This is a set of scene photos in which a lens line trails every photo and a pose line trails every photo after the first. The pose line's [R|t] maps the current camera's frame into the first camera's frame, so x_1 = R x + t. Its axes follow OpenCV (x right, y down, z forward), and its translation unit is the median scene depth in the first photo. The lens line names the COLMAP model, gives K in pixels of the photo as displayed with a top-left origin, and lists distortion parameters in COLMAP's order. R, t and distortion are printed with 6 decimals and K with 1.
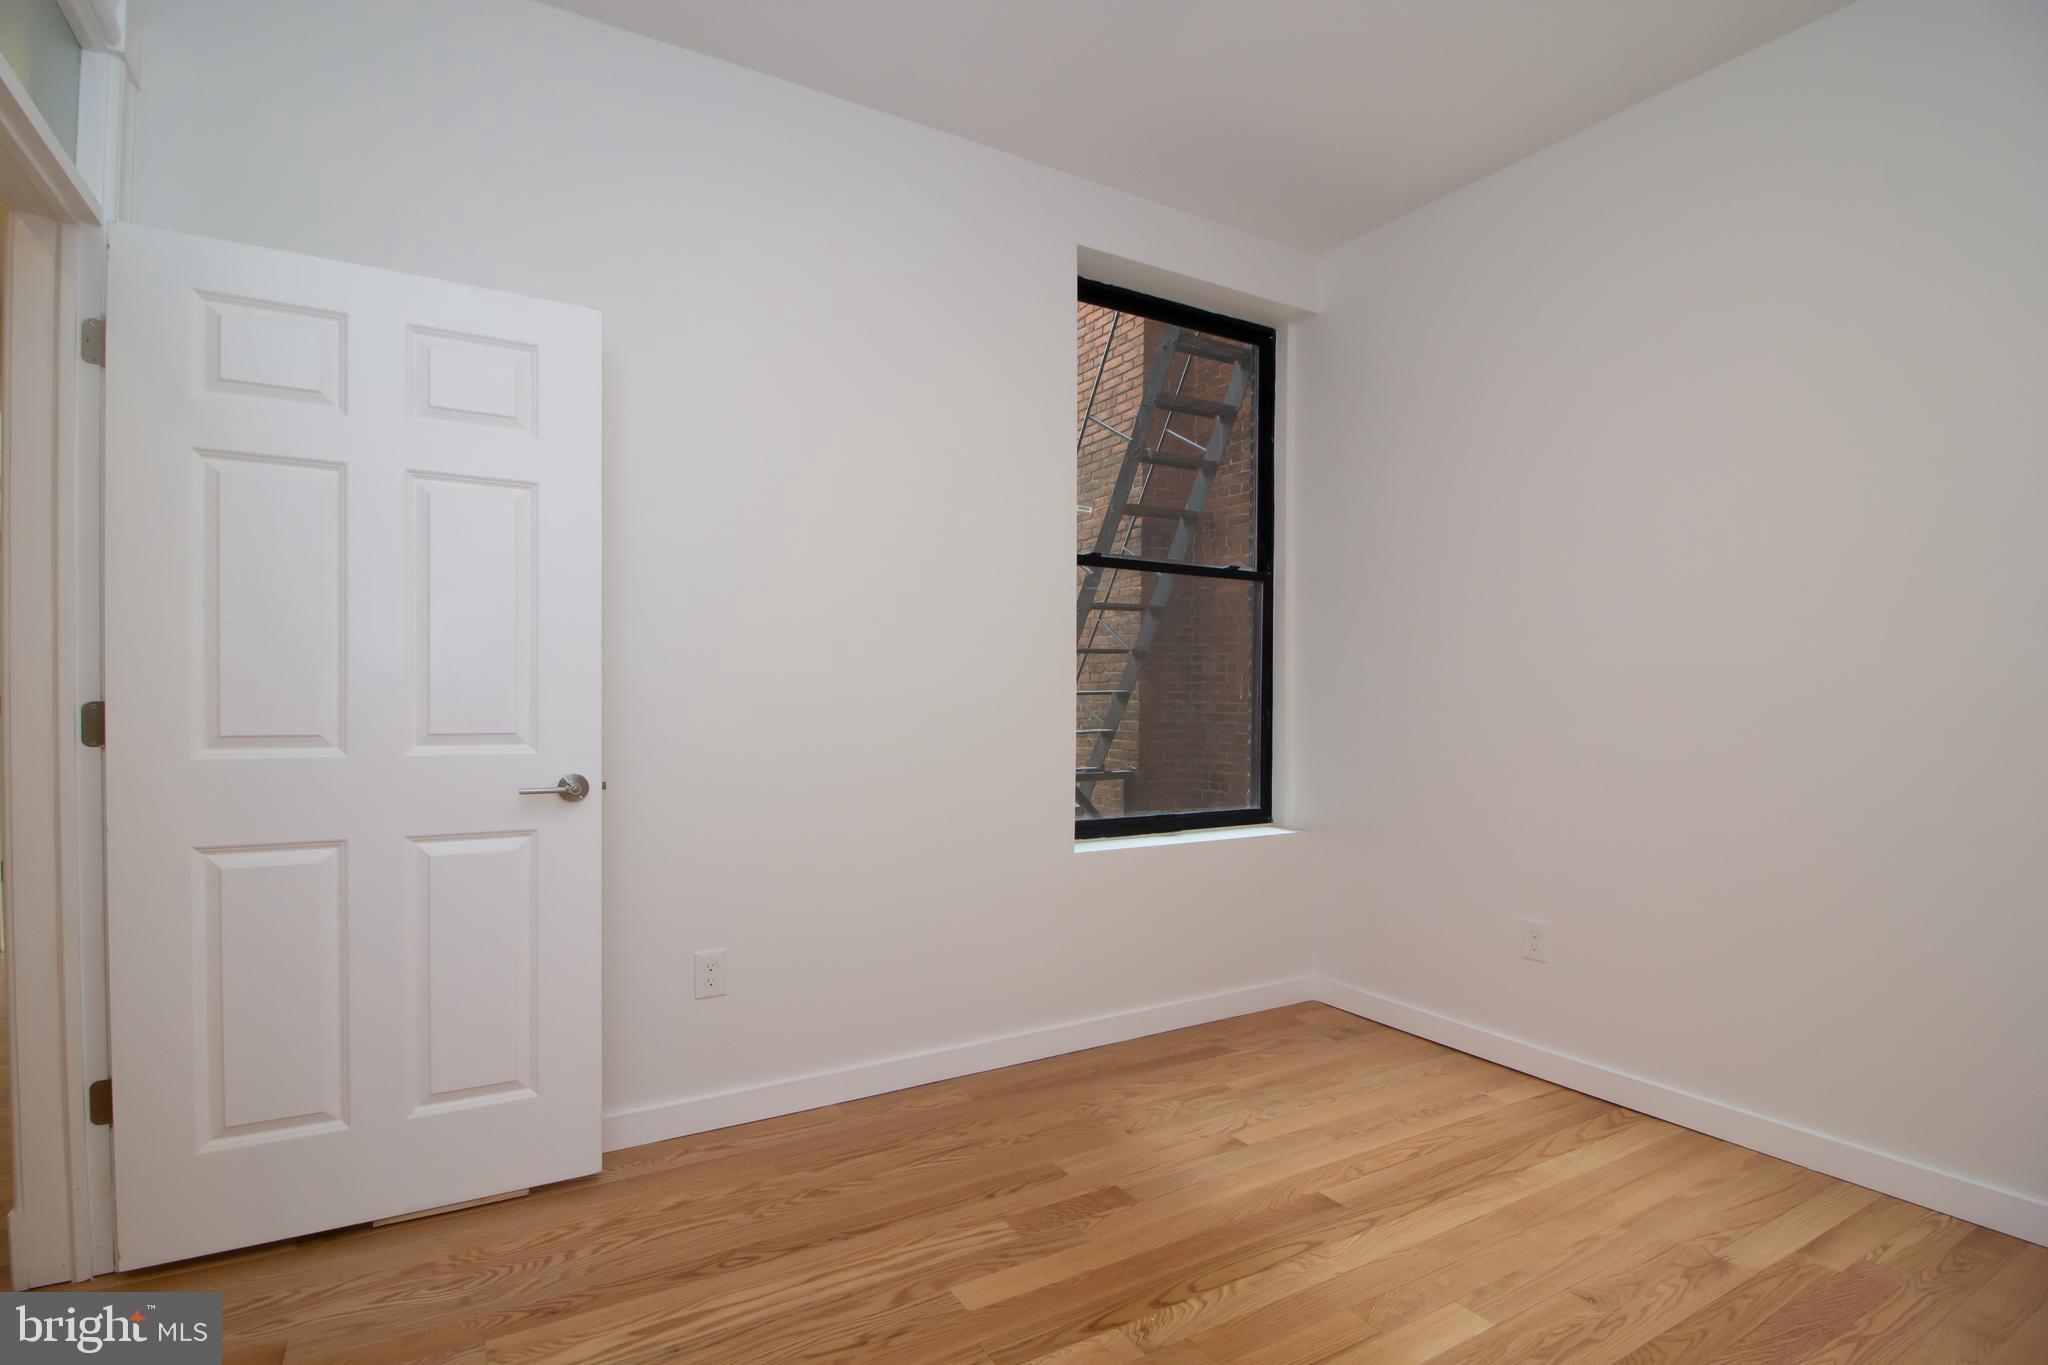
lens RADIAL K [[937.2, 0, 999.4], [0, 937.2, 718.9], [0, 0, 1]] dist [-0.009376, -0.000649]
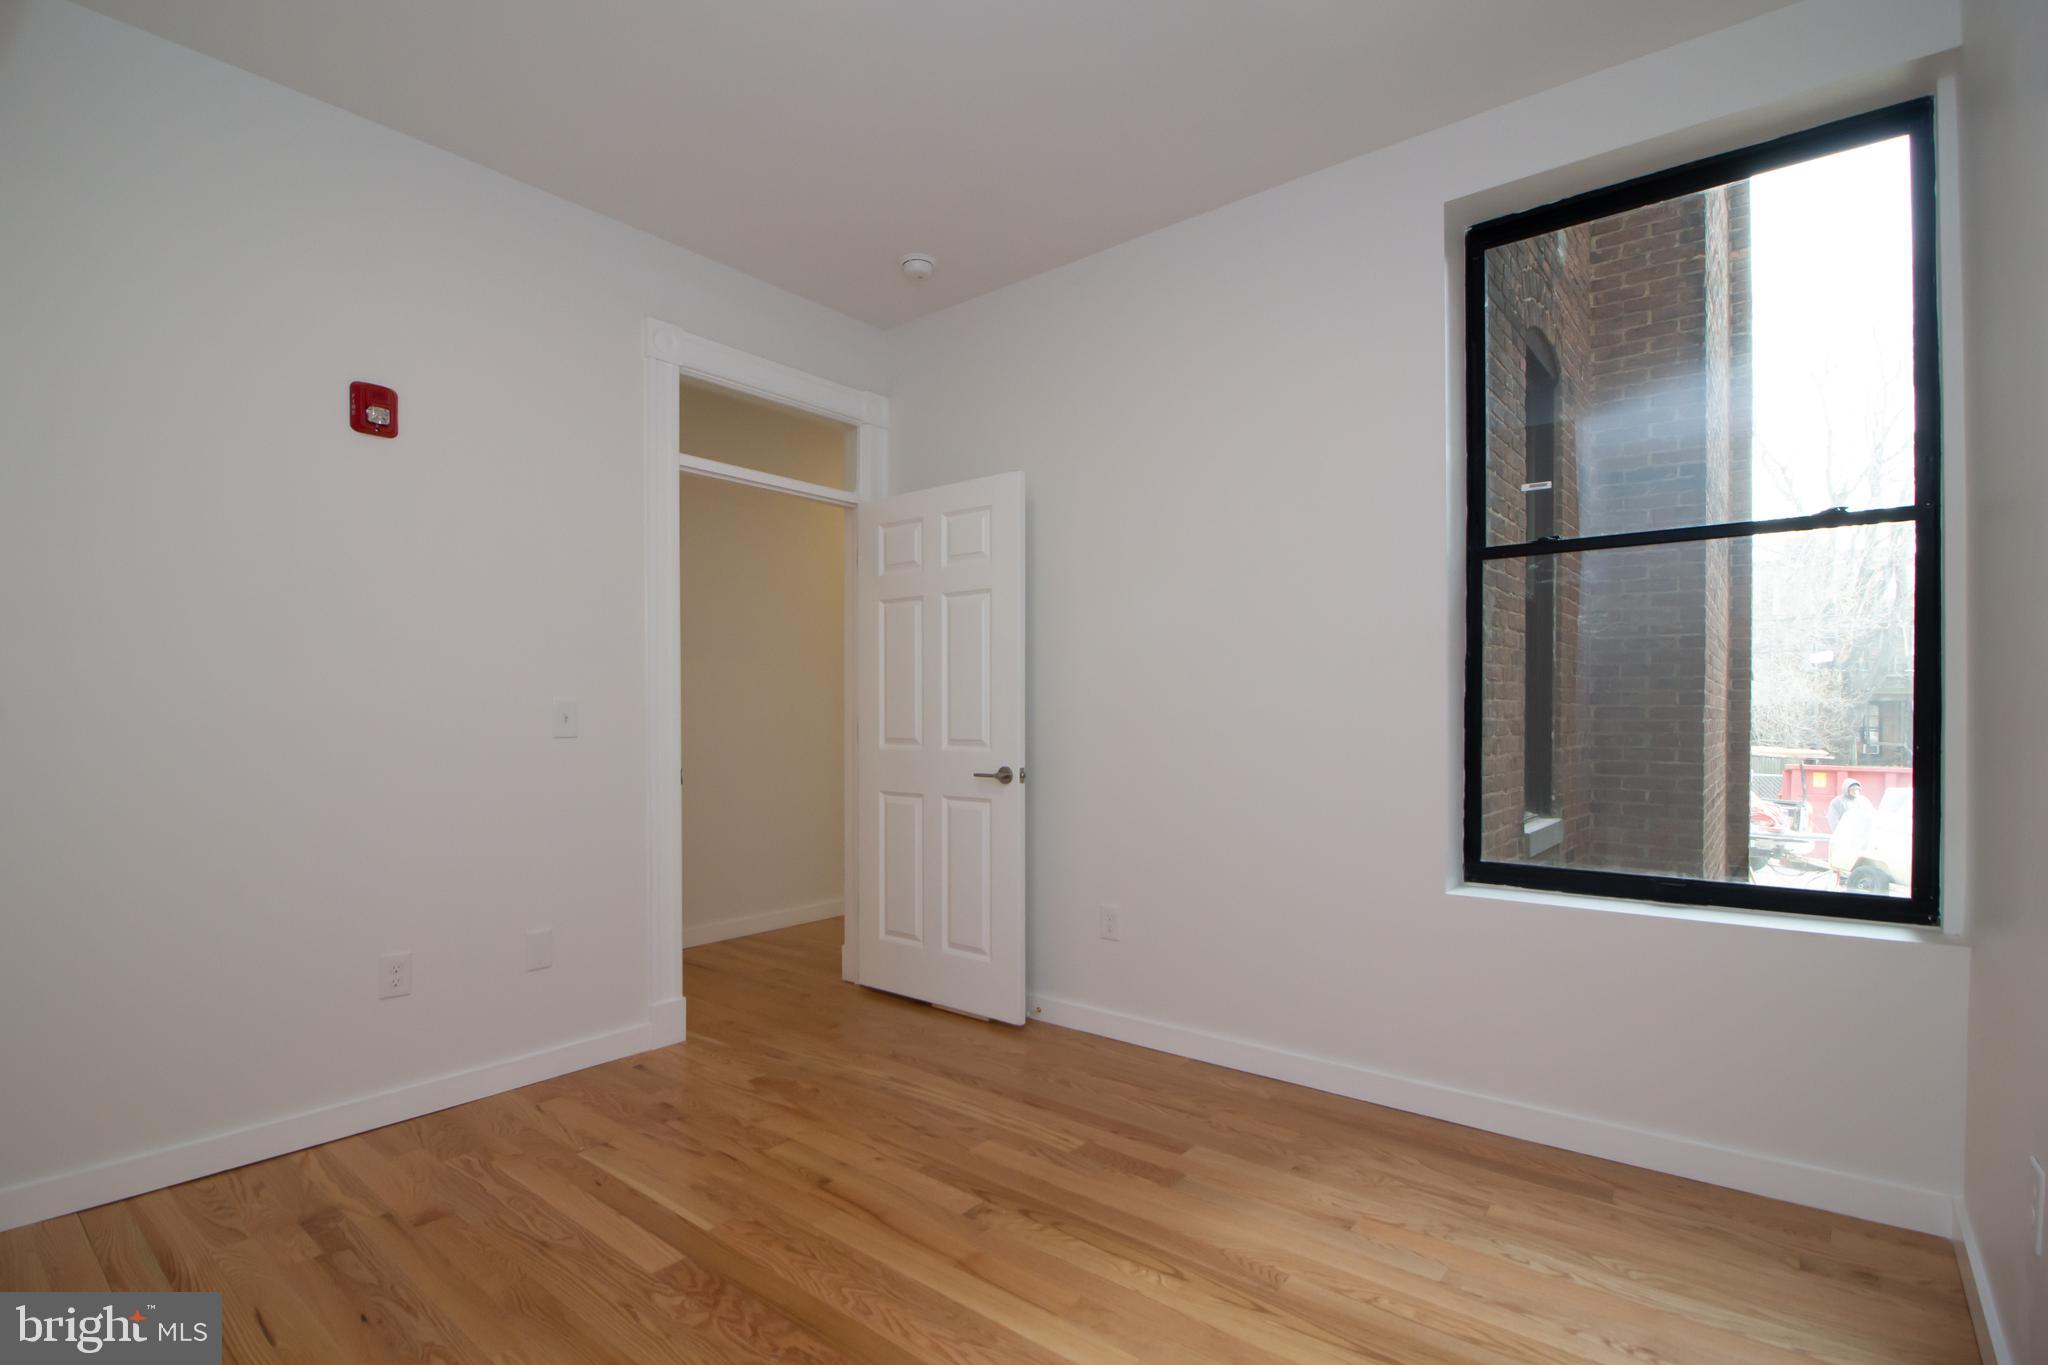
lens RADIAL K [[964.3, 0, 1034.5], [0, 964.3, 722.7], [0, 0, 1]] dist [0.000322, -0.016418]
pose [[0.378550, -0.000509, -0.925581, 1.041033], [-0.016756, 0.999832, -0.007402, -0.003459], [0.925429, 0.018311, 0.378478, 0.405507]]
